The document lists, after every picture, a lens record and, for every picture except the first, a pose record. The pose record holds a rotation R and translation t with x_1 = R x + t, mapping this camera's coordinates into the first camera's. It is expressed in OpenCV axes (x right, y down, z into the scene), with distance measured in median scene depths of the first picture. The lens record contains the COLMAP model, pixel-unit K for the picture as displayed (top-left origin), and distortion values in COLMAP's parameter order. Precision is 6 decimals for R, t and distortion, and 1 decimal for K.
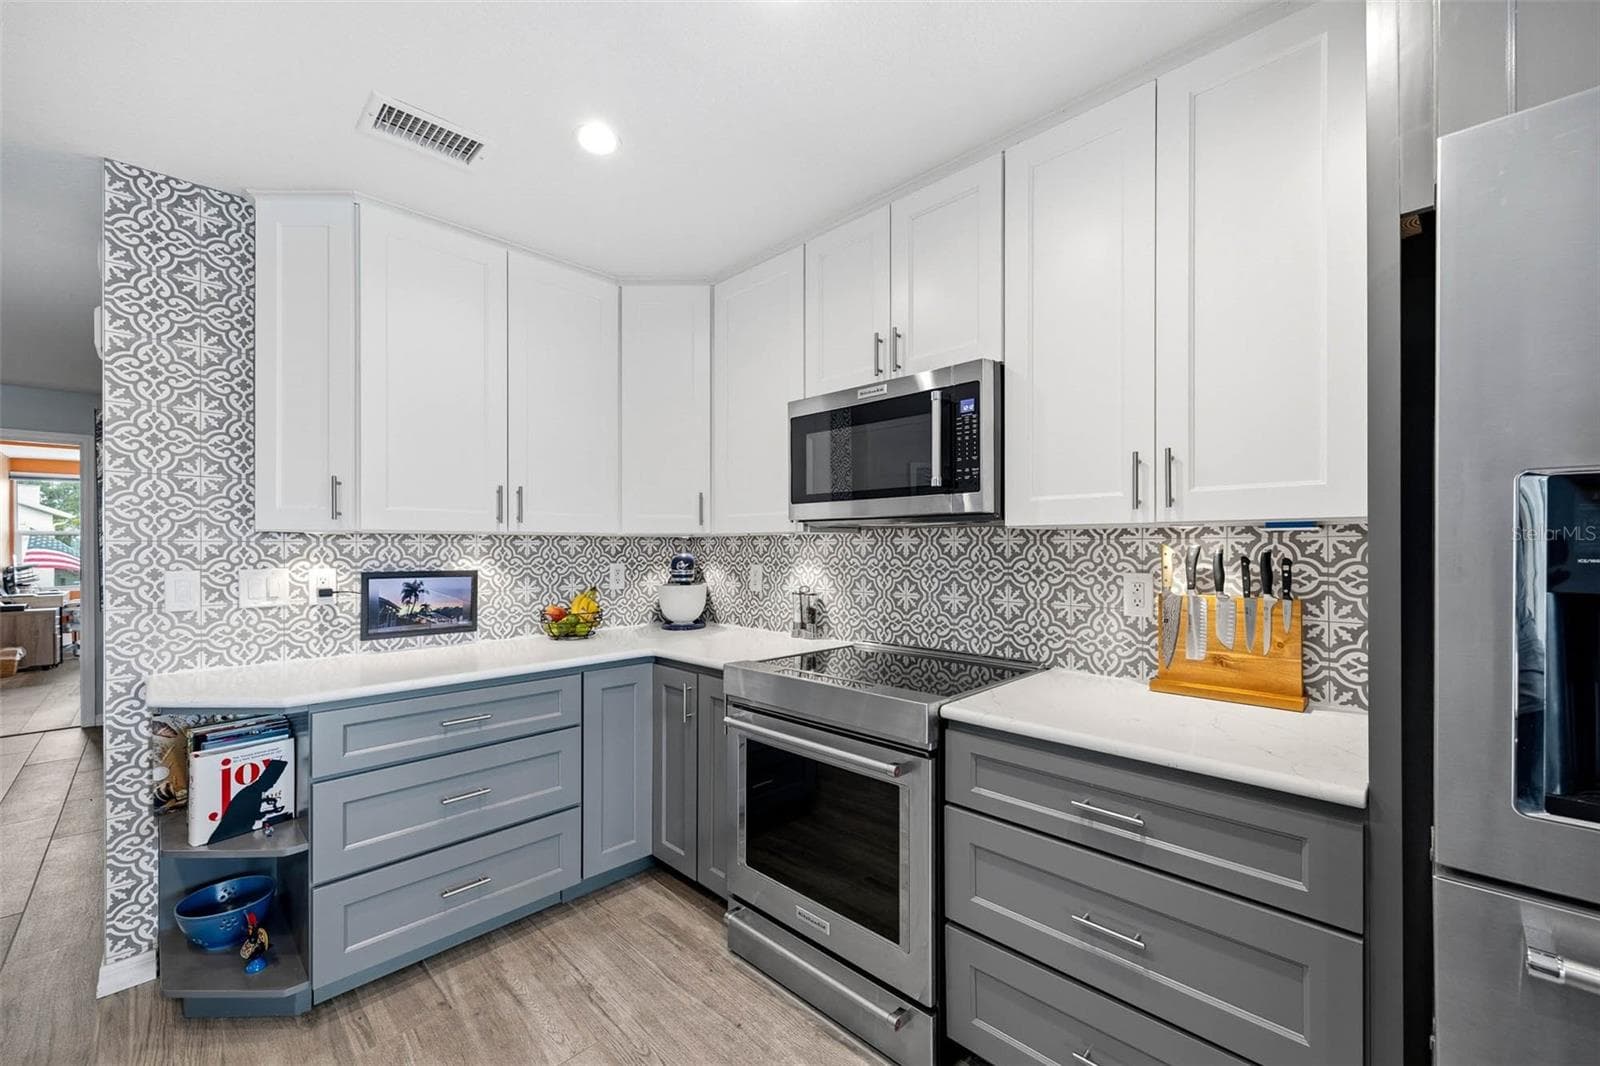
lens RADIAL K [[643.1, 0, 799.1], [0, 643.1, 547.7], [0, 0, 1]] dist [-0.001467, -0.000076]
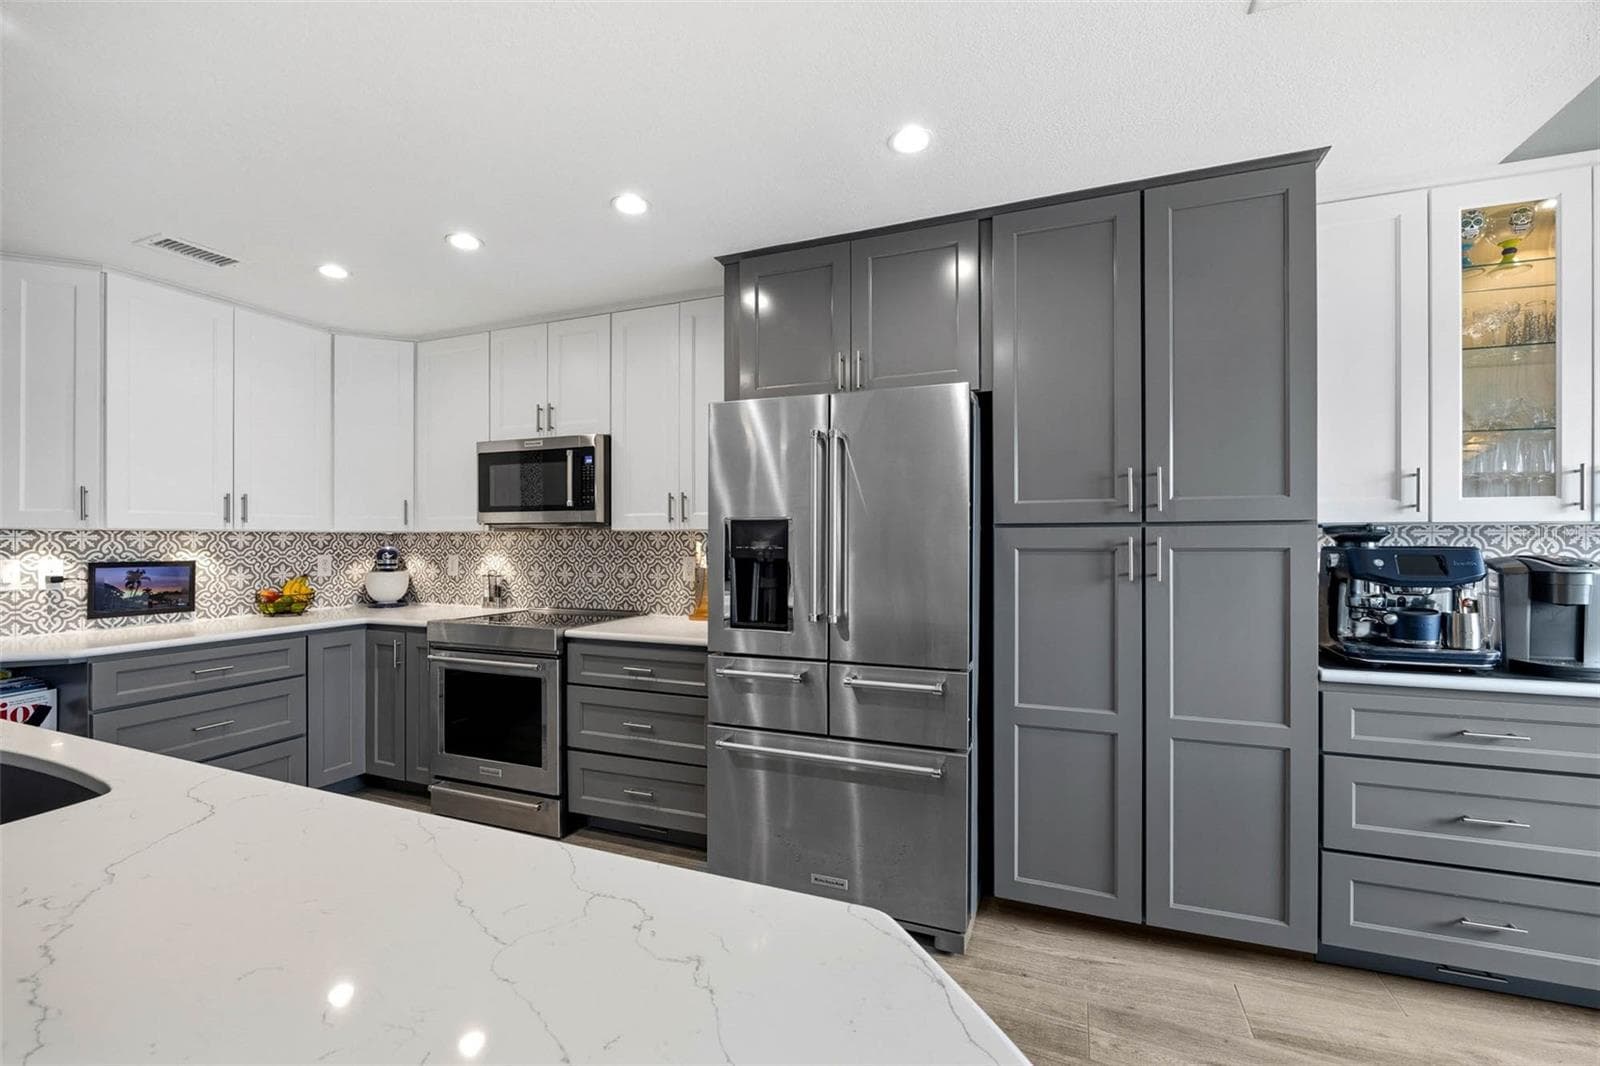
lens RADIAL K [[682.0, 0, 799.2], [0, 682.0, 542.2], [0, 0, 1]] dist [-0.005485, -0.000635]
pose [[0.922115, -0.000250, 0.386915, 0.057063], [-0.000647, 0.999997, 0.002189, -0.003585], [-0.386914, -0.002269, 0.922113, -0.671979]]
